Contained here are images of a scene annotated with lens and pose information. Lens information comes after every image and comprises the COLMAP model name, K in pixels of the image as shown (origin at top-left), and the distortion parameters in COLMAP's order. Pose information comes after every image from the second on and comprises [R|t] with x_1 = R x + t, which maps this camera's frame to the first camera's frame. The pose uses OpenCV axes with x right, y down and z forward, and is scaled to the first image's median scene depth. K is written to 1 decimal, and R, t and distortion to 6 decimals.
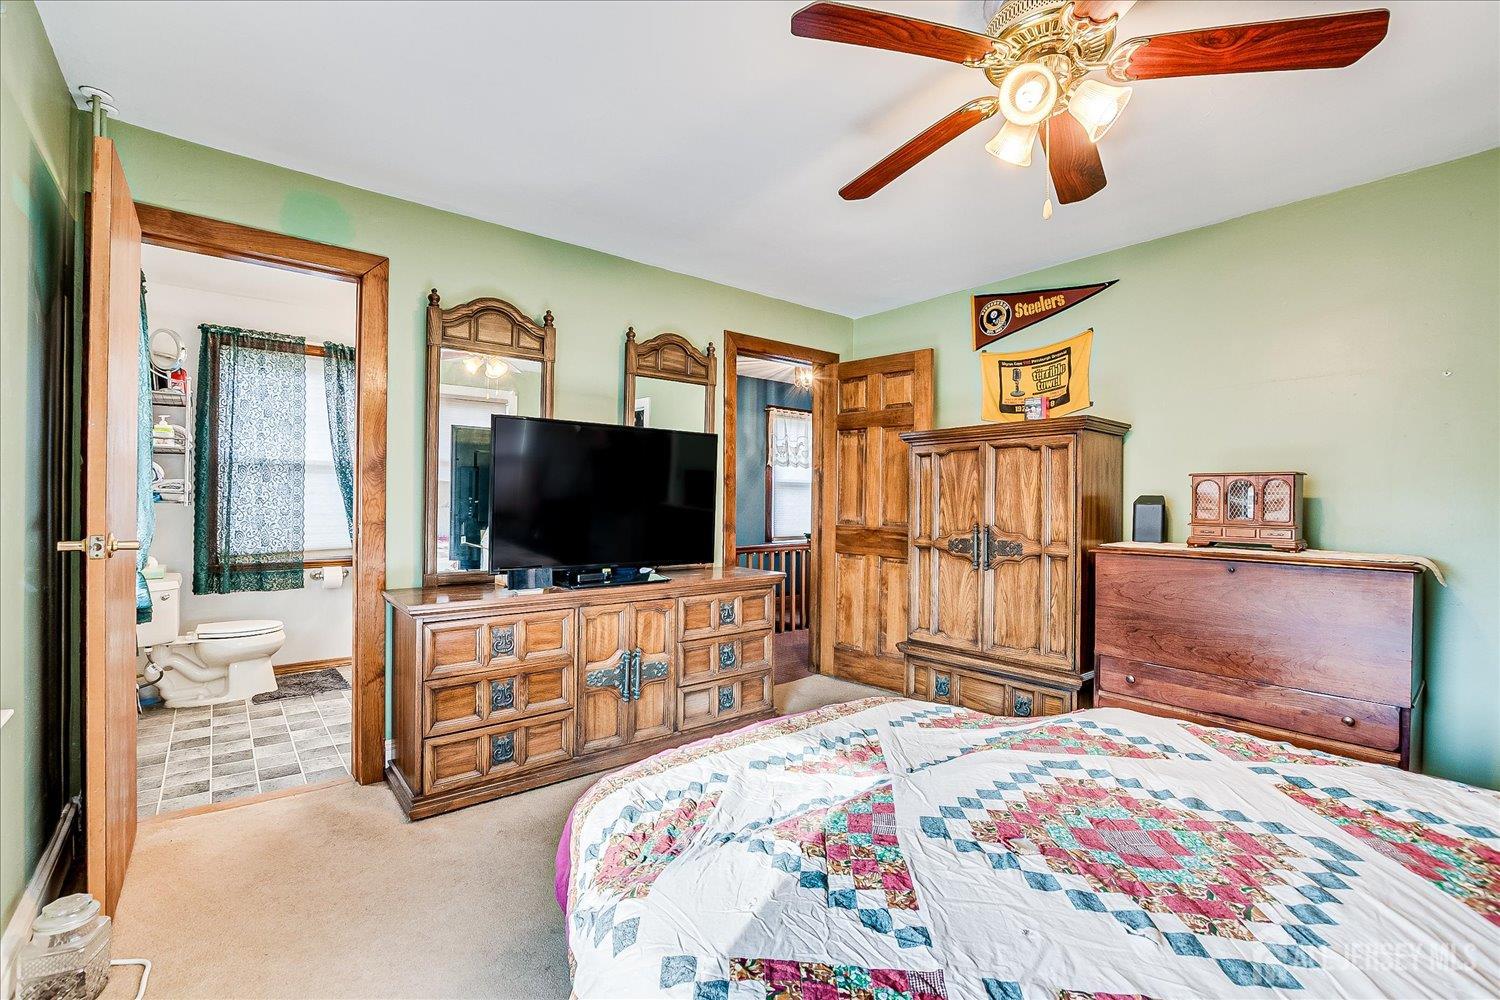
lens RADIAL K [[655.8, 0, 747.0], [0, 655.8, 499.2], [0, 0, 1]] dist [-0.029387, 0.003279]
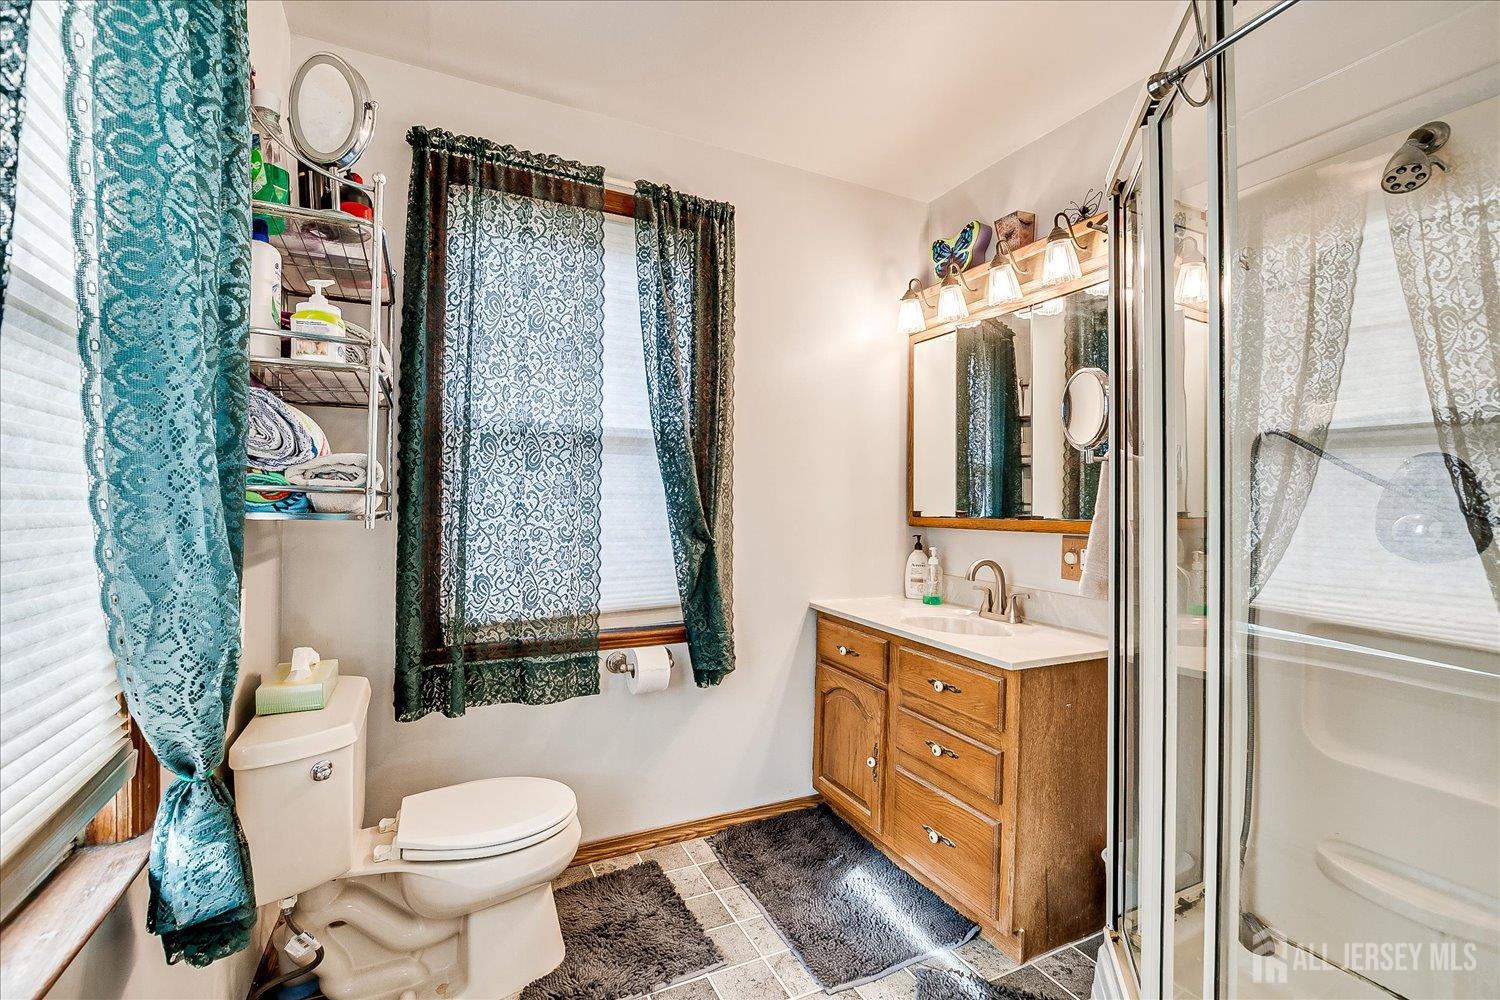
lens RADIAL K [[655.8, 0, 747.0], [0, 655.8, 499.2], [0, 0, 1]] dist [-0.029387, 0.003279]
pose [[0.971618, -0.002462, -0.236541, -0.493519], [0.000341, 0.999959, -0.009010, -0.001627], [0.236554, 0.008674, 0.971580, 0.590949]]
